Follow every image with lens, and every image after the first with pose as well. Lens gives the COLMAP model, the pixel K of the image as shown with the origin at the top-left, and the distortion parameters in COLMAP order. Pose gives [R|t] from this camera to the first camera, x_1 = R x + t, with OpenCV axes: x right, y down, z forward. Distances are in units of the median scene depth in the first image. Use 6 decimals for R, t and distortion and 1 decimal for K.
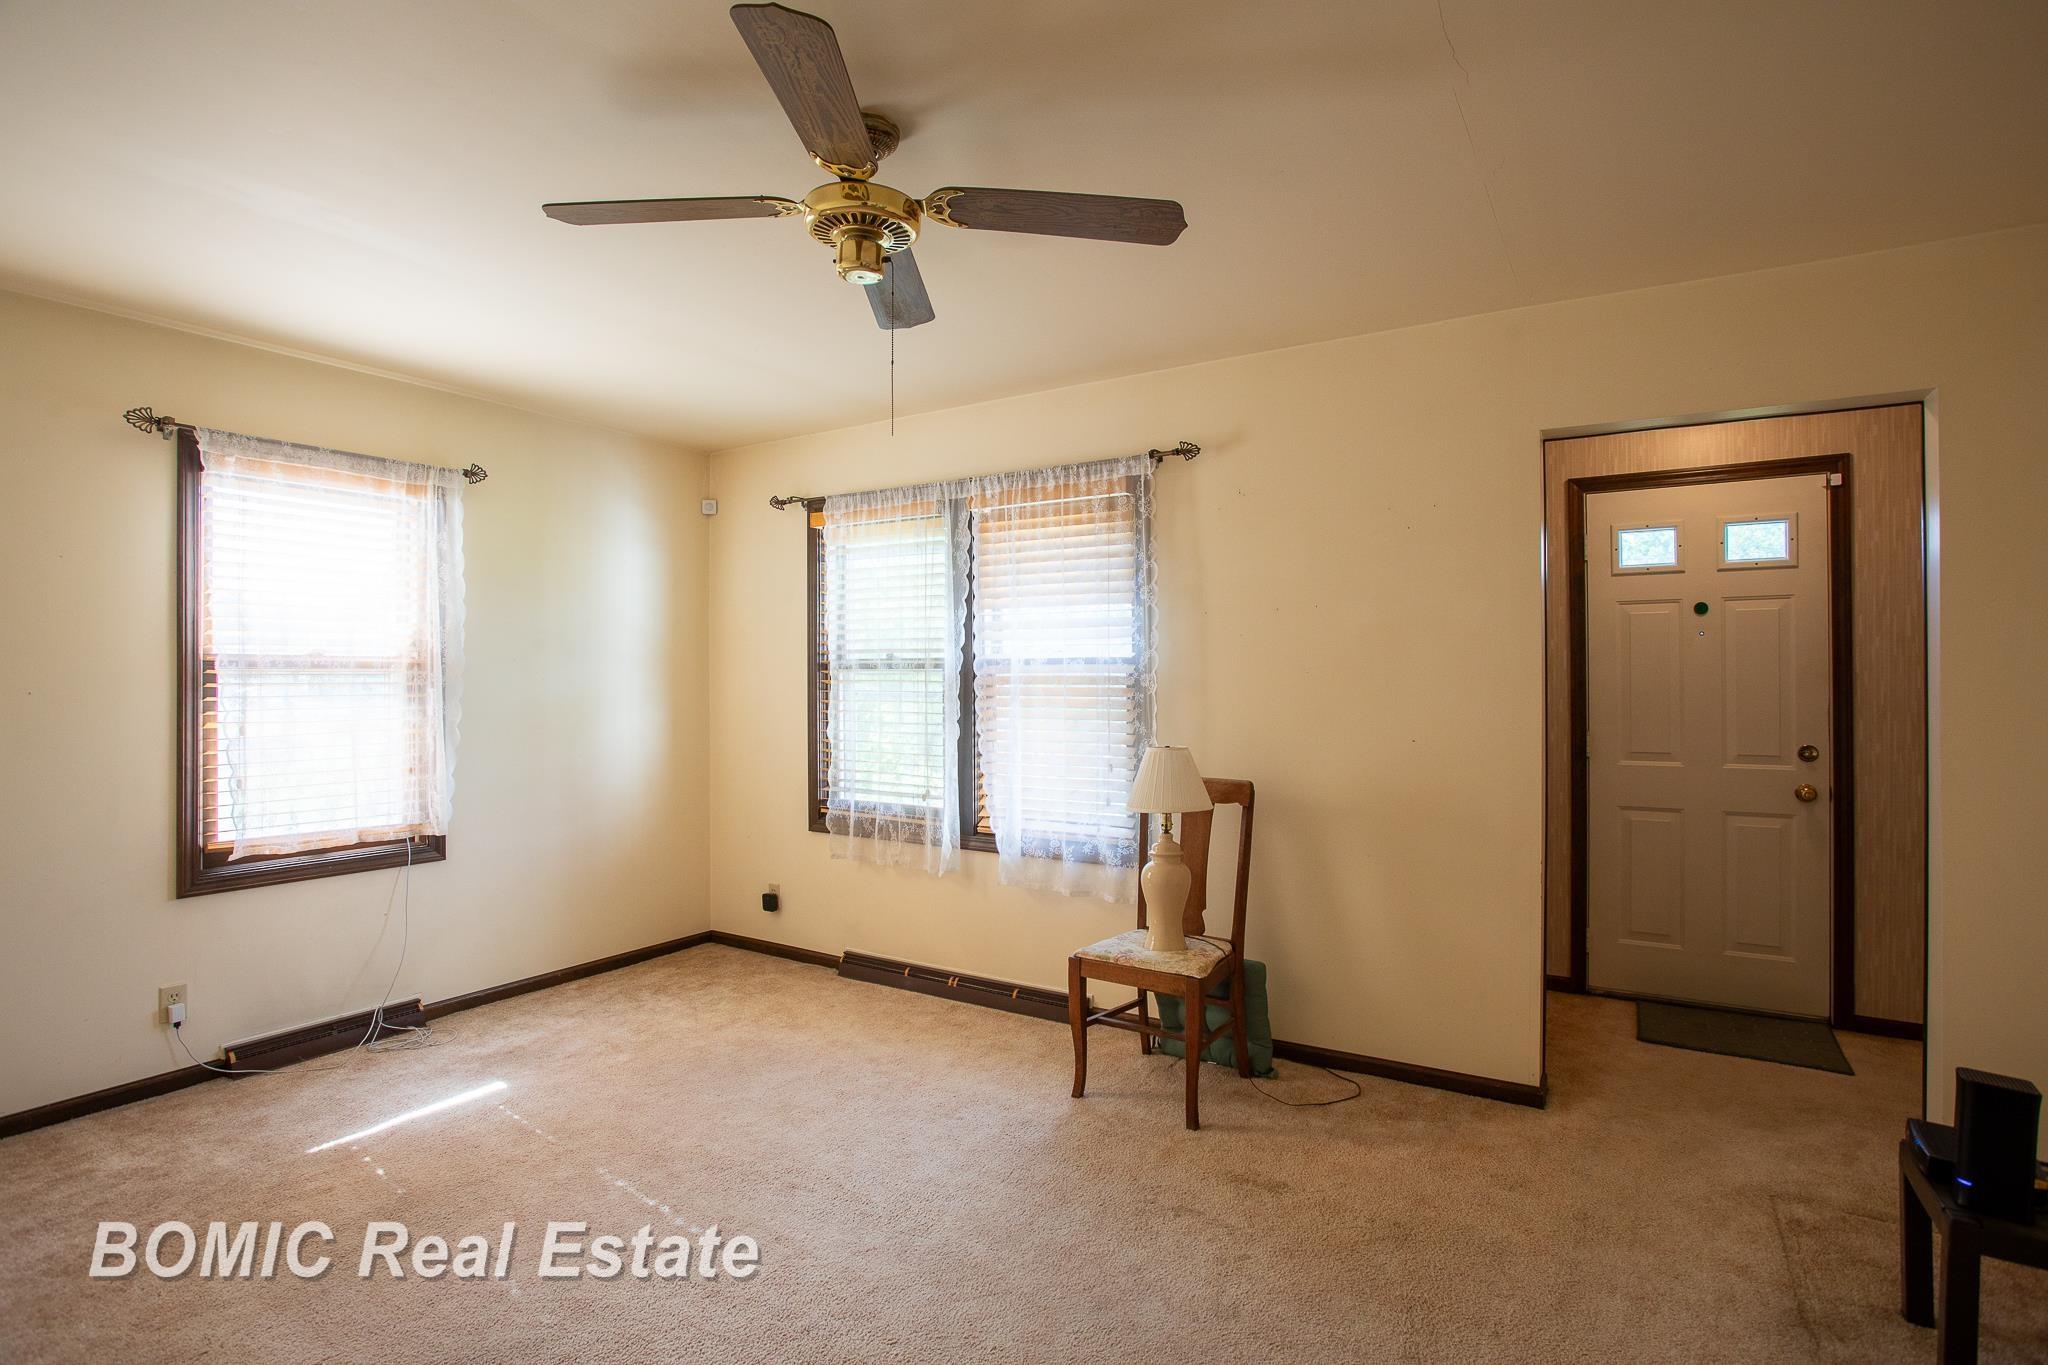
lens RADIAL K [[1014.0, 0, 1024.0], [0, 1014.0, 682.5], [0, 0, 1]] dist [-0.089218, 0.043660]
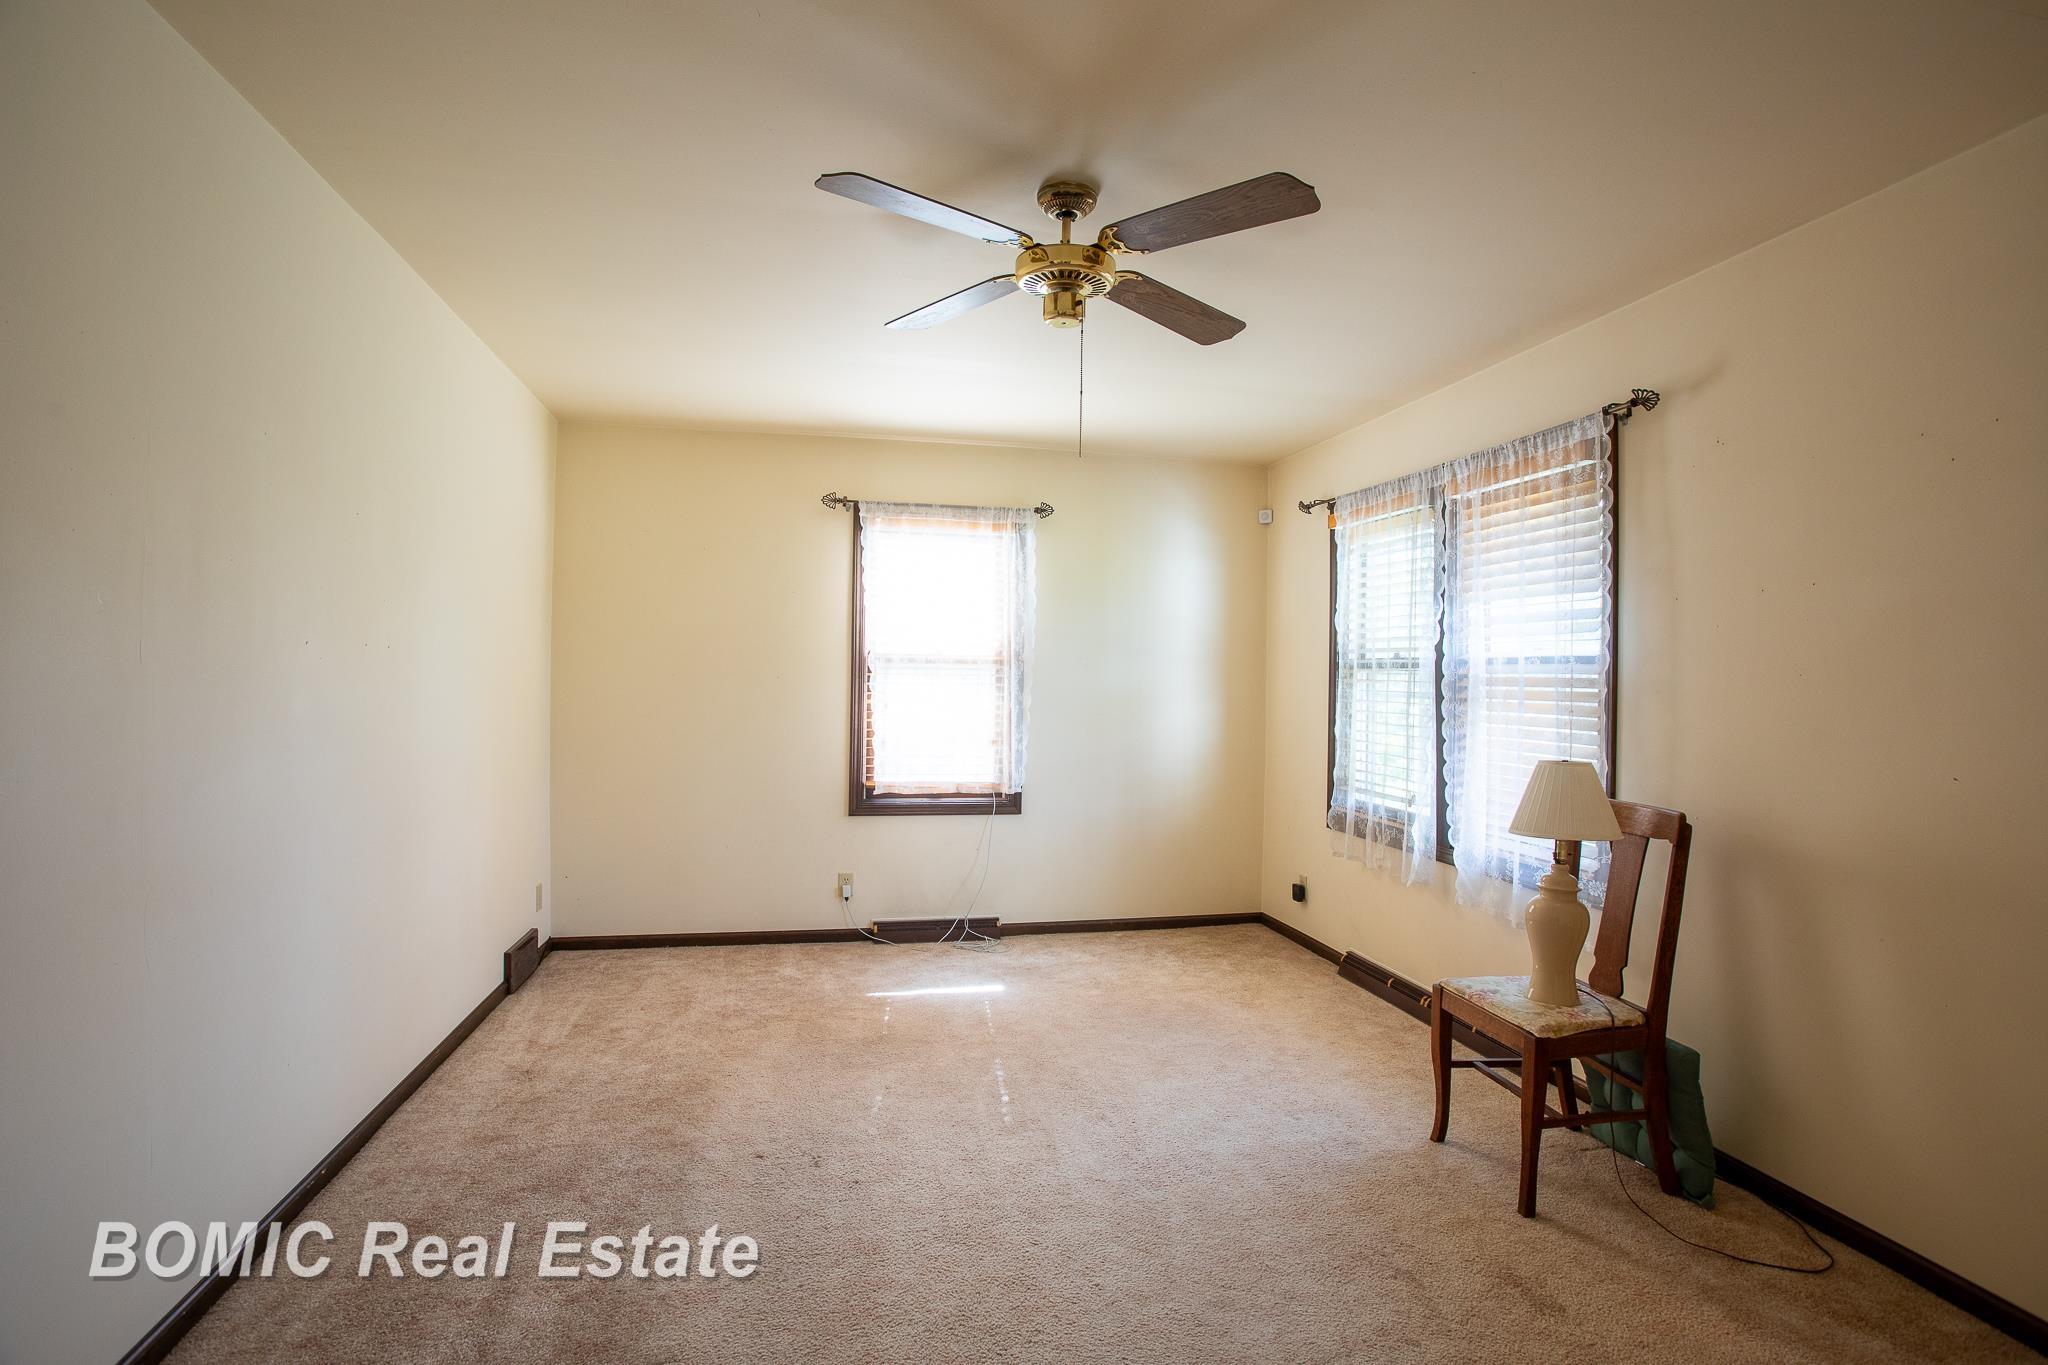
lens RADIAL K [[1014.0, 0, 1024.0], [0, 1014.0, 682.5], [0, 0, 1]] dist [-0.089218, 0.043660]
pose [[0.690853, 0.017583, -0.722782, 0.377466], [-0.020077, 0.999785, 0.005131, 0.002511], [0.722717, 0.010966, 0.691057, 0.095878]]
